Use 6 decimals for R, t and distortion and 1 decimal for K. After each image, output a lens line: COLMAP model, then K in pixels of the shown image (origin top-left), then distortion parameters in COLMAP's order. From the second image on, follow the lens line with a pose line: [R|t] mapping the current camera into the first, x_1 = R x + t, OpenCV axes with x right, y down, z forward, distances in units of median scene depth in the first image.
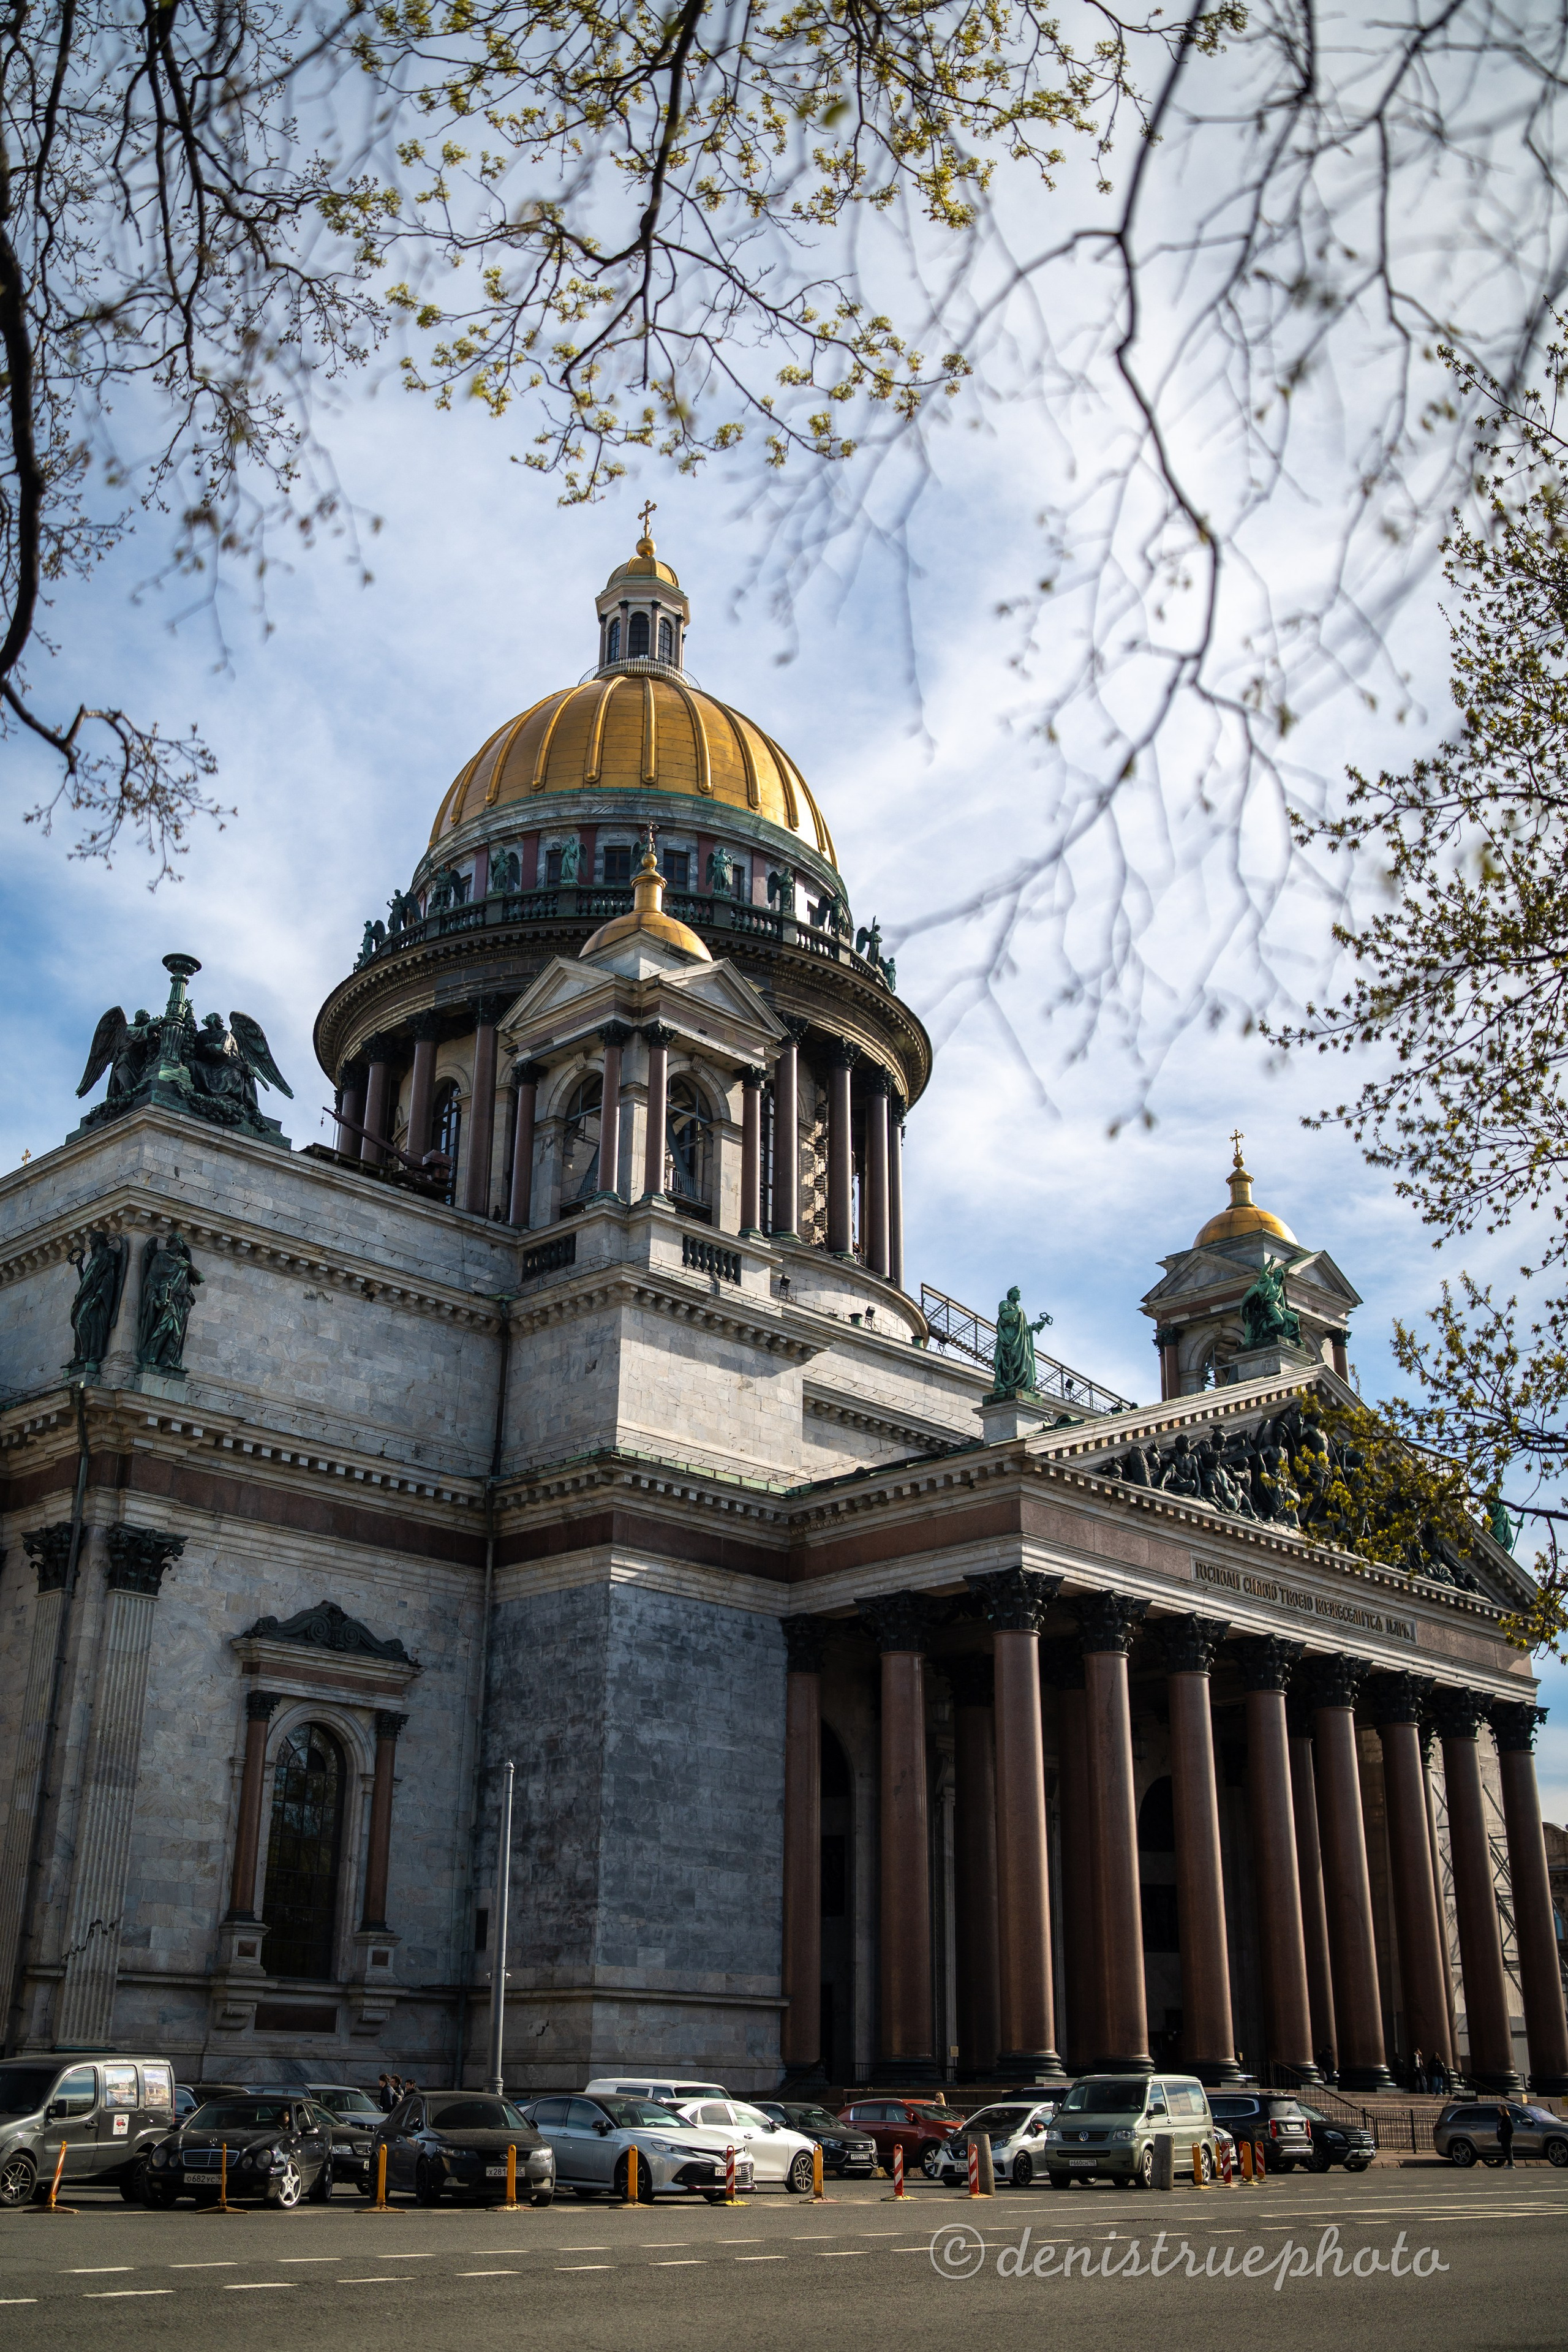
lens RADIAL K [[2246.8, 0, 784.0], [0, 2246.8, 1176.0], [0, 0, 1]] dist [-0.020335, -0.001529]
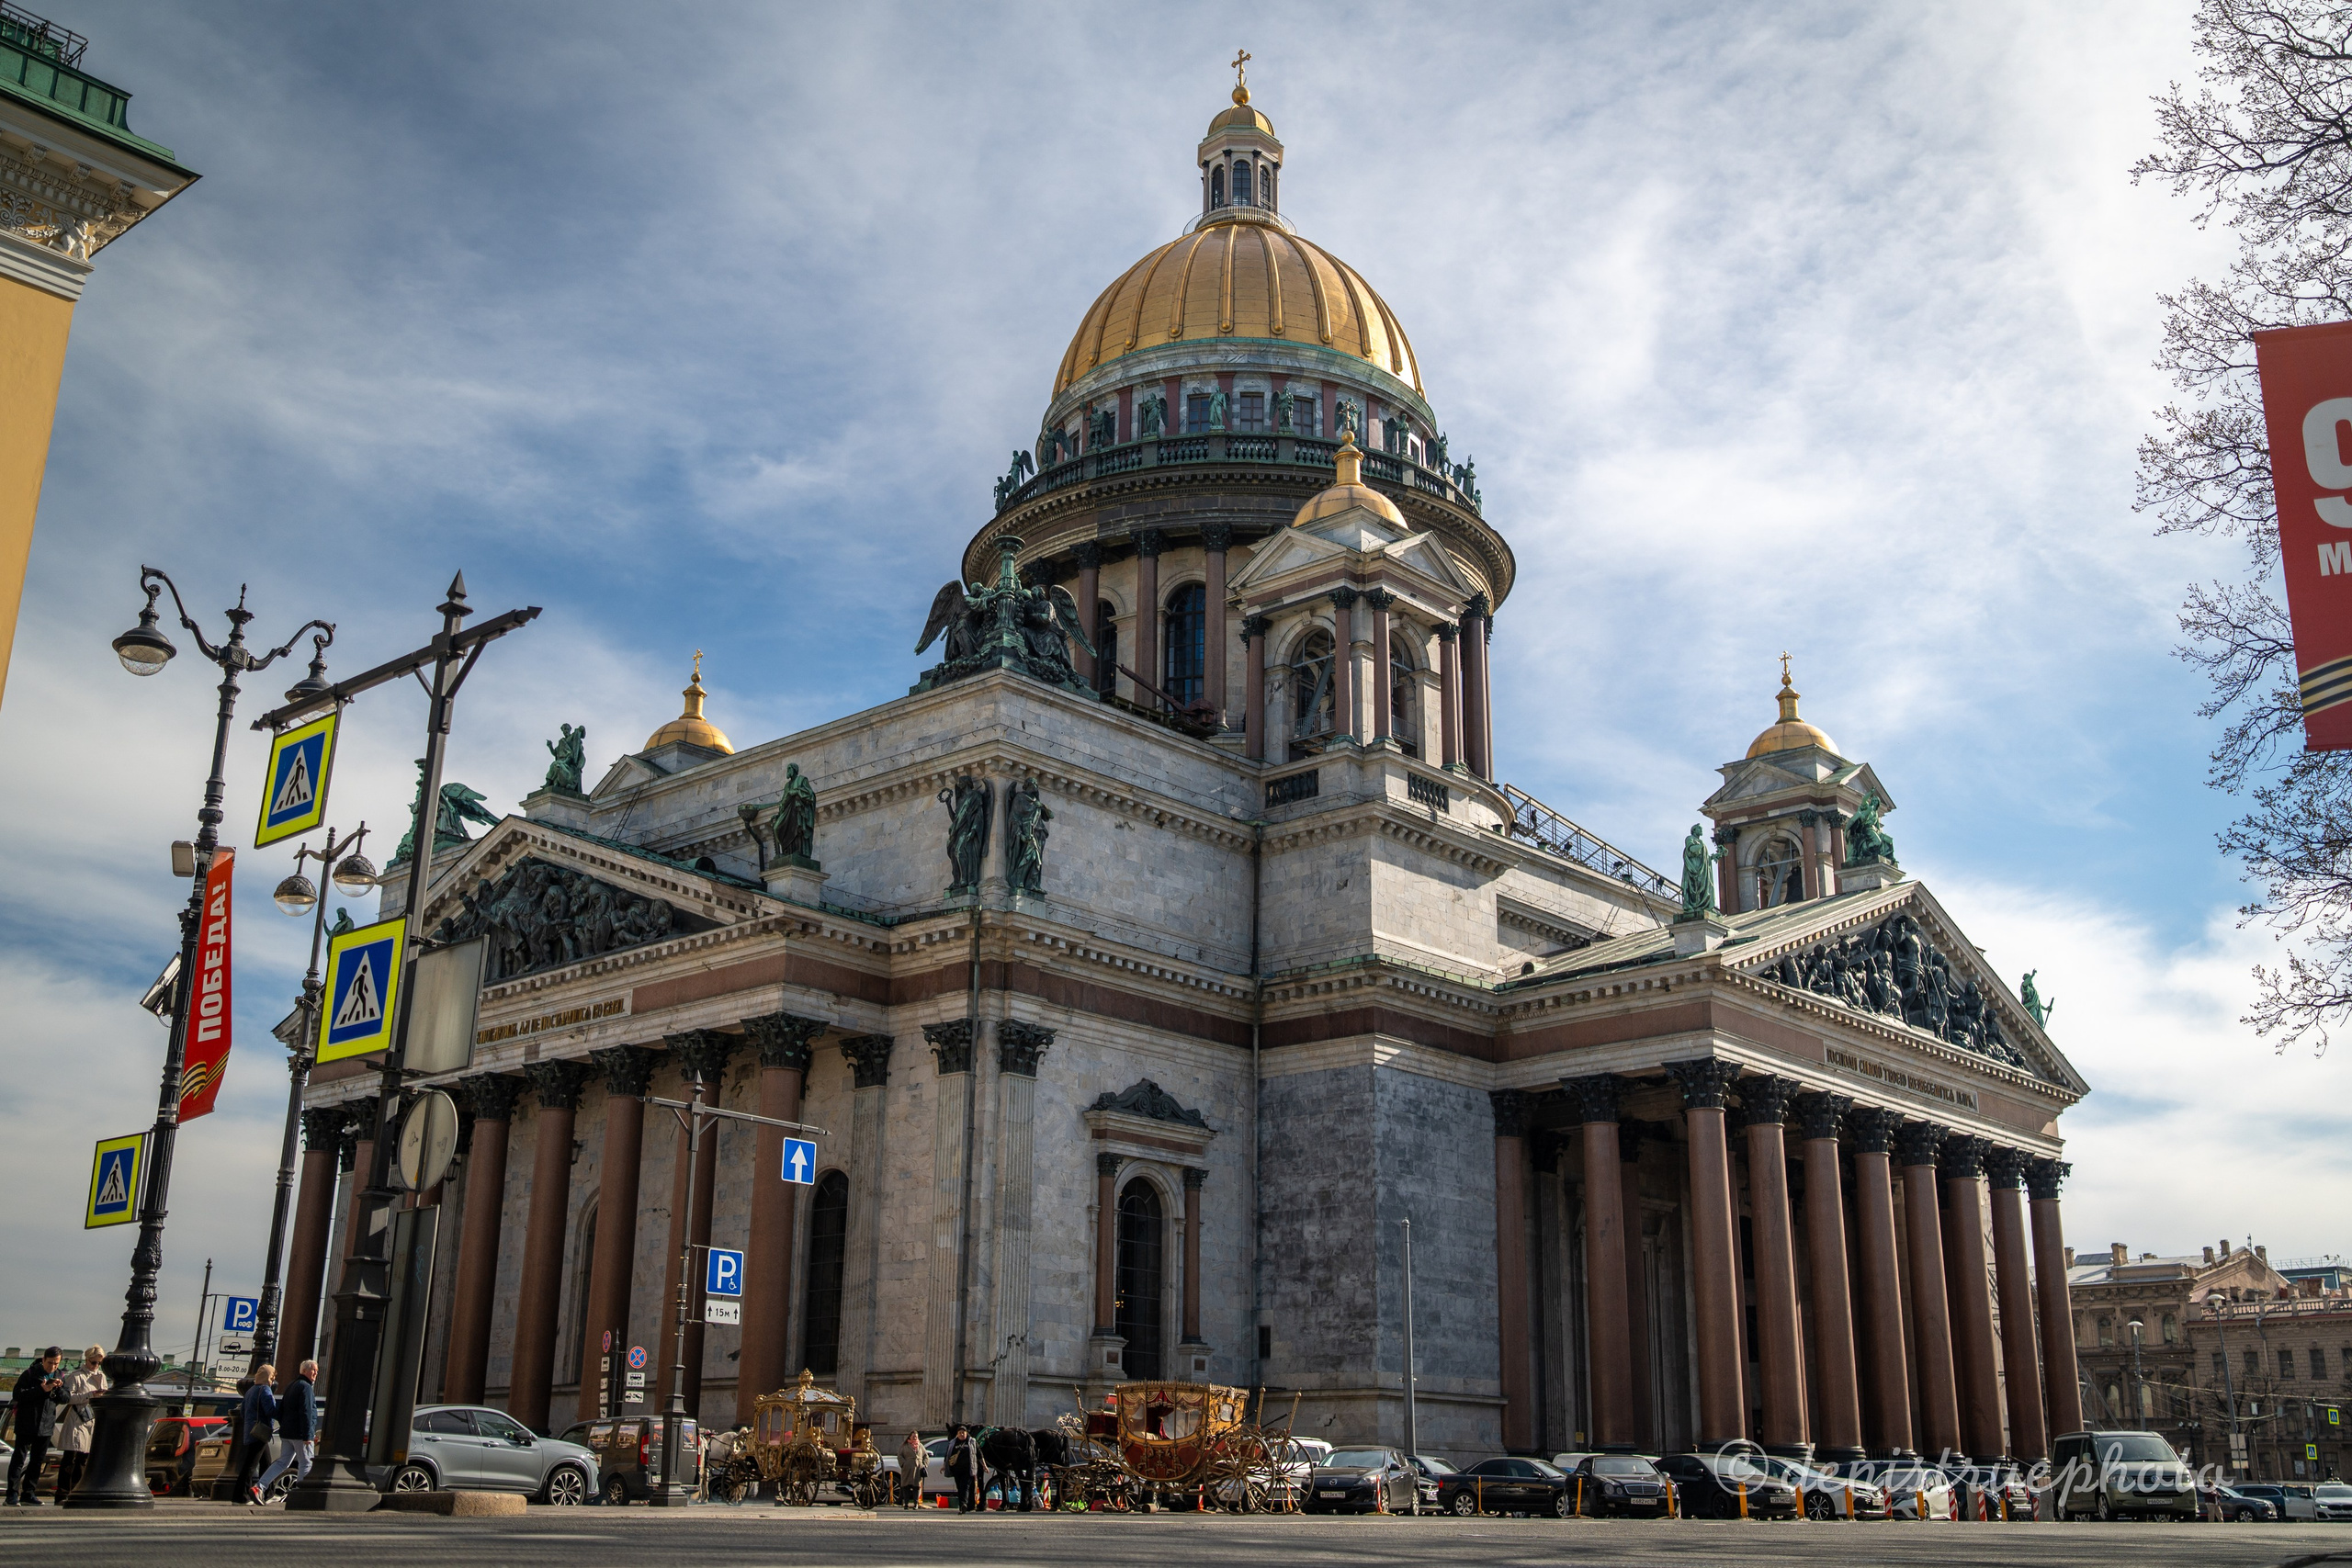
lens RADIAL K [[2246.5, 0, 1176.0], [0, 2246.5, 784.0], [0, 0, 1]] dist [-0.020335, -0.001529]
pose [[0.999578, 0.013251, 0.025833, -0.217052], [-0.015356, 0.996424, 0.083088, -0.070585], [-0.024640, -0.083450, 0.996207, -0.199860]]
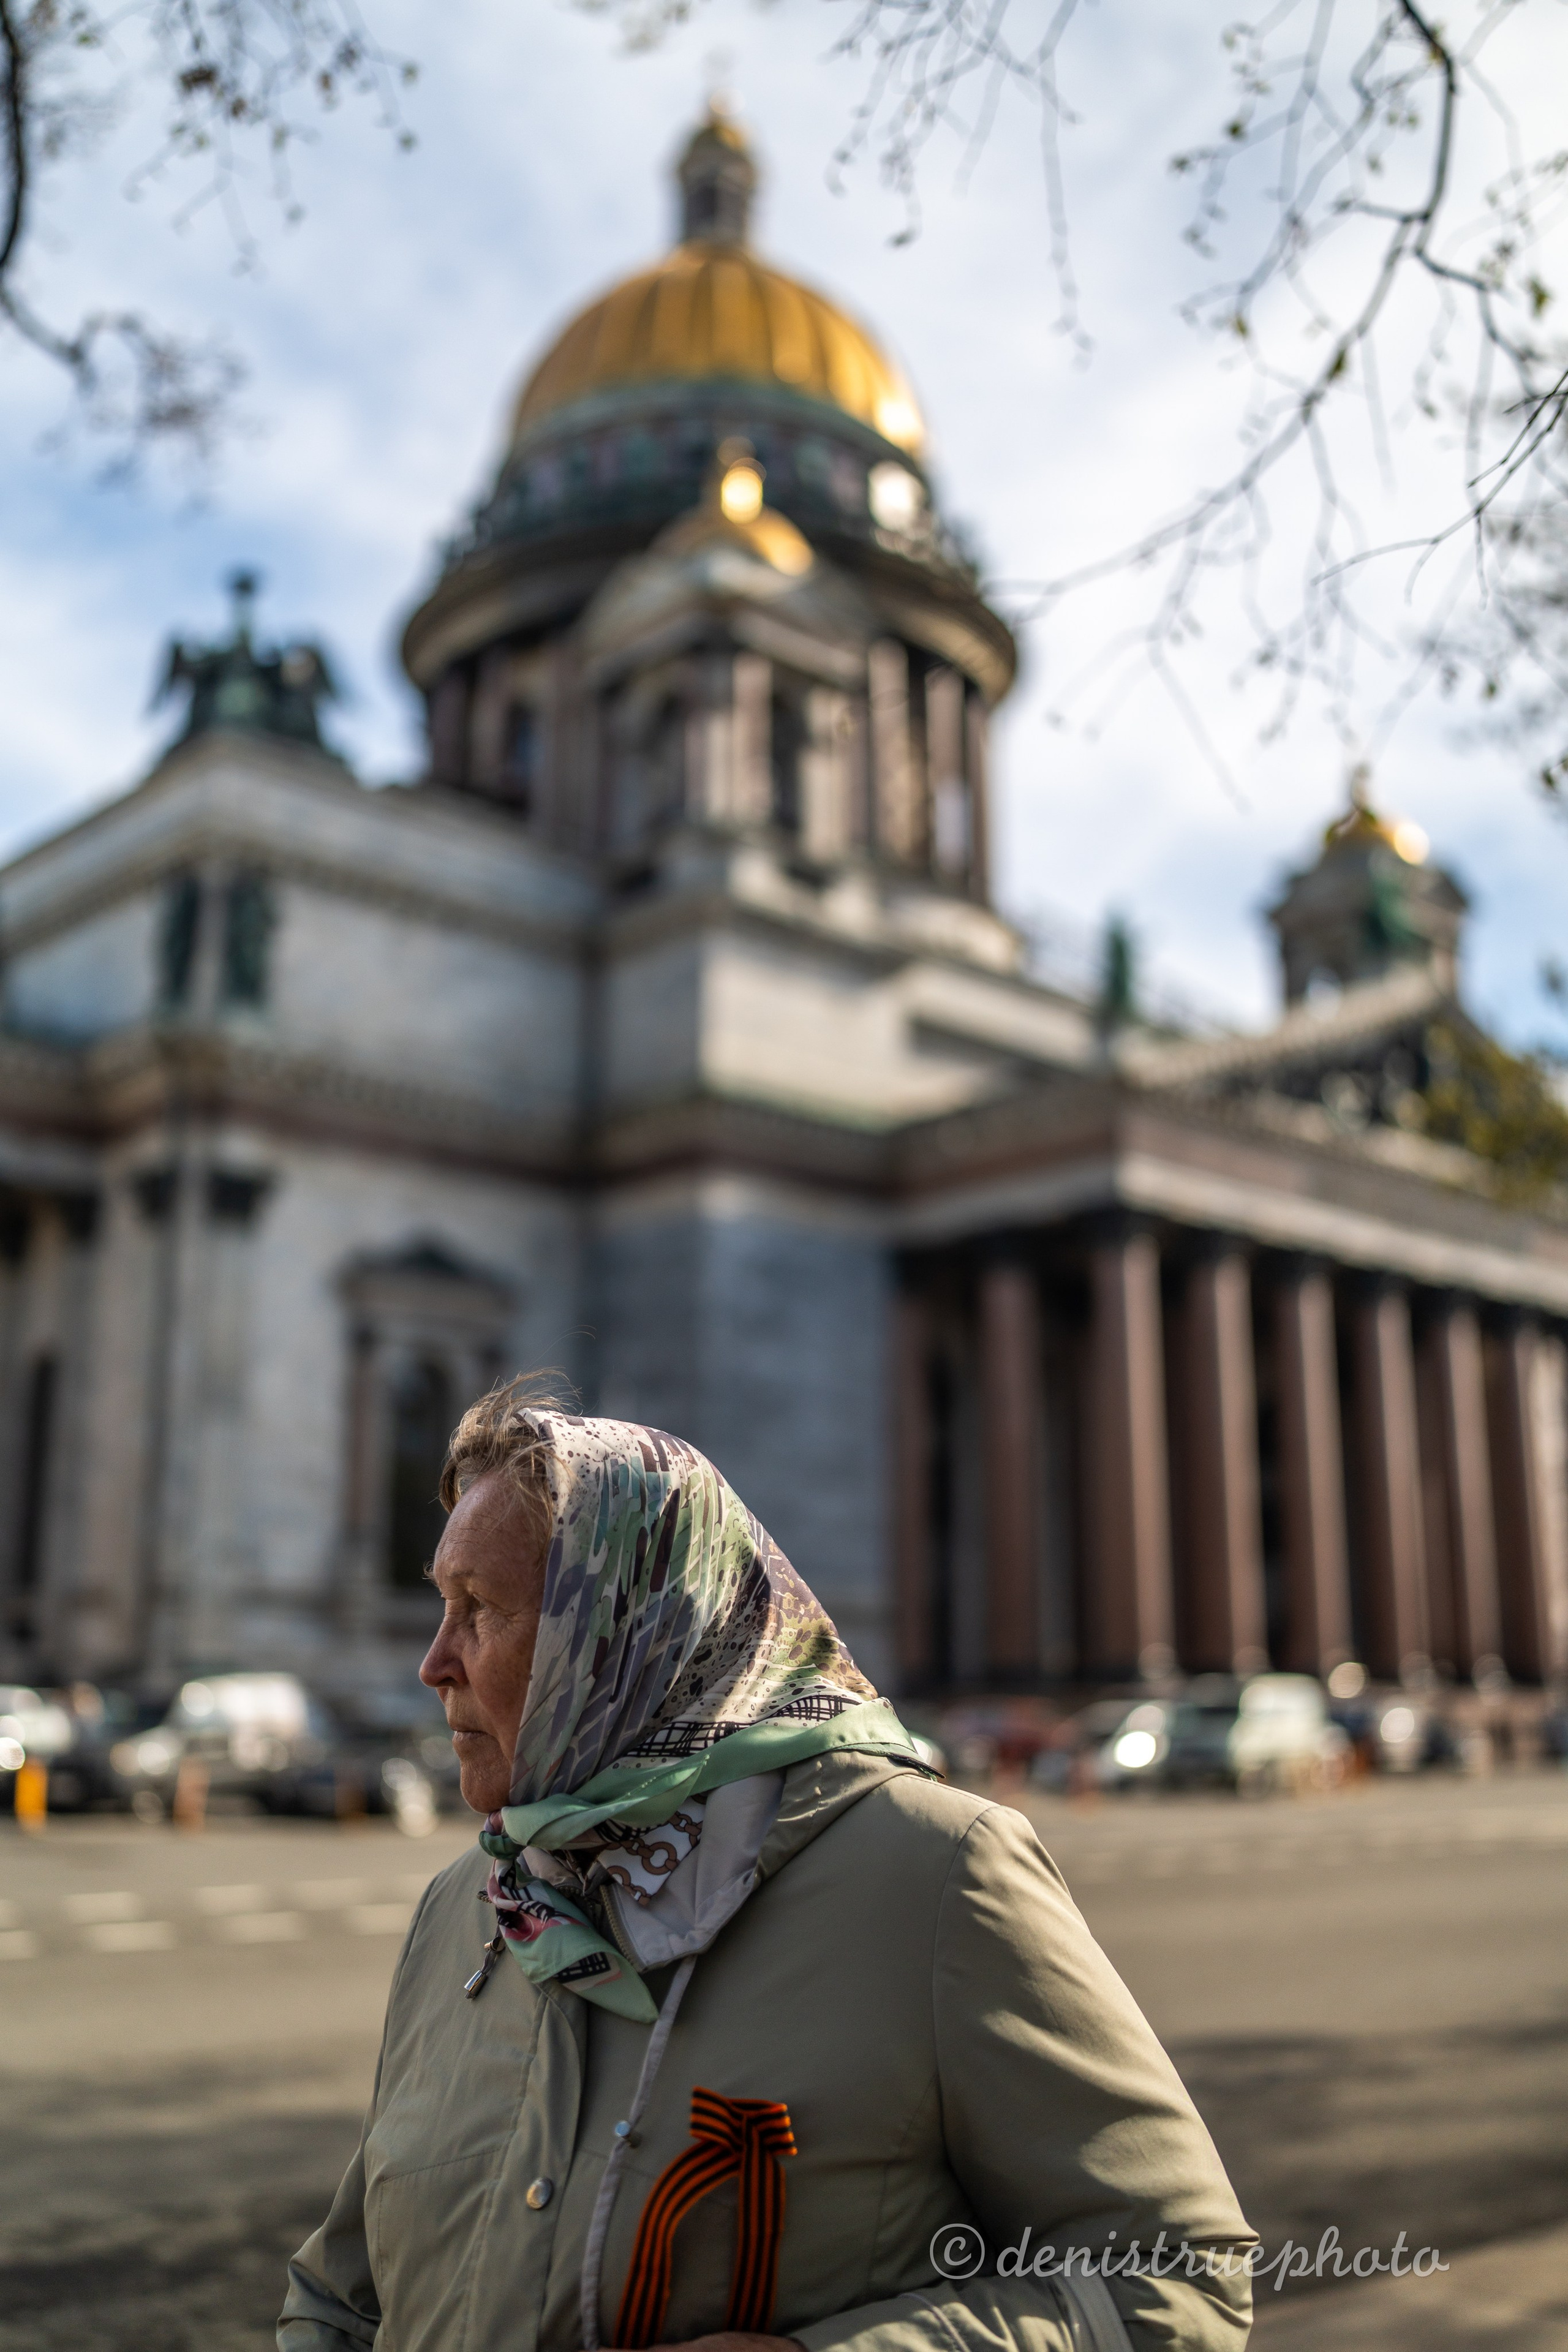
lens RADIAL K [[2274.0, 0, 775.8], [0, 2274.0, 1146.3], [0, 0, 1]] dist [0.001666, 0.007179]
pose [[0.998824, -0.015869, -0.045803, -0.001630], [0.022904, 0.987268, 0.157406, -0.004182], [0.042722, -0.158270, 0.986471, 0.015259]]
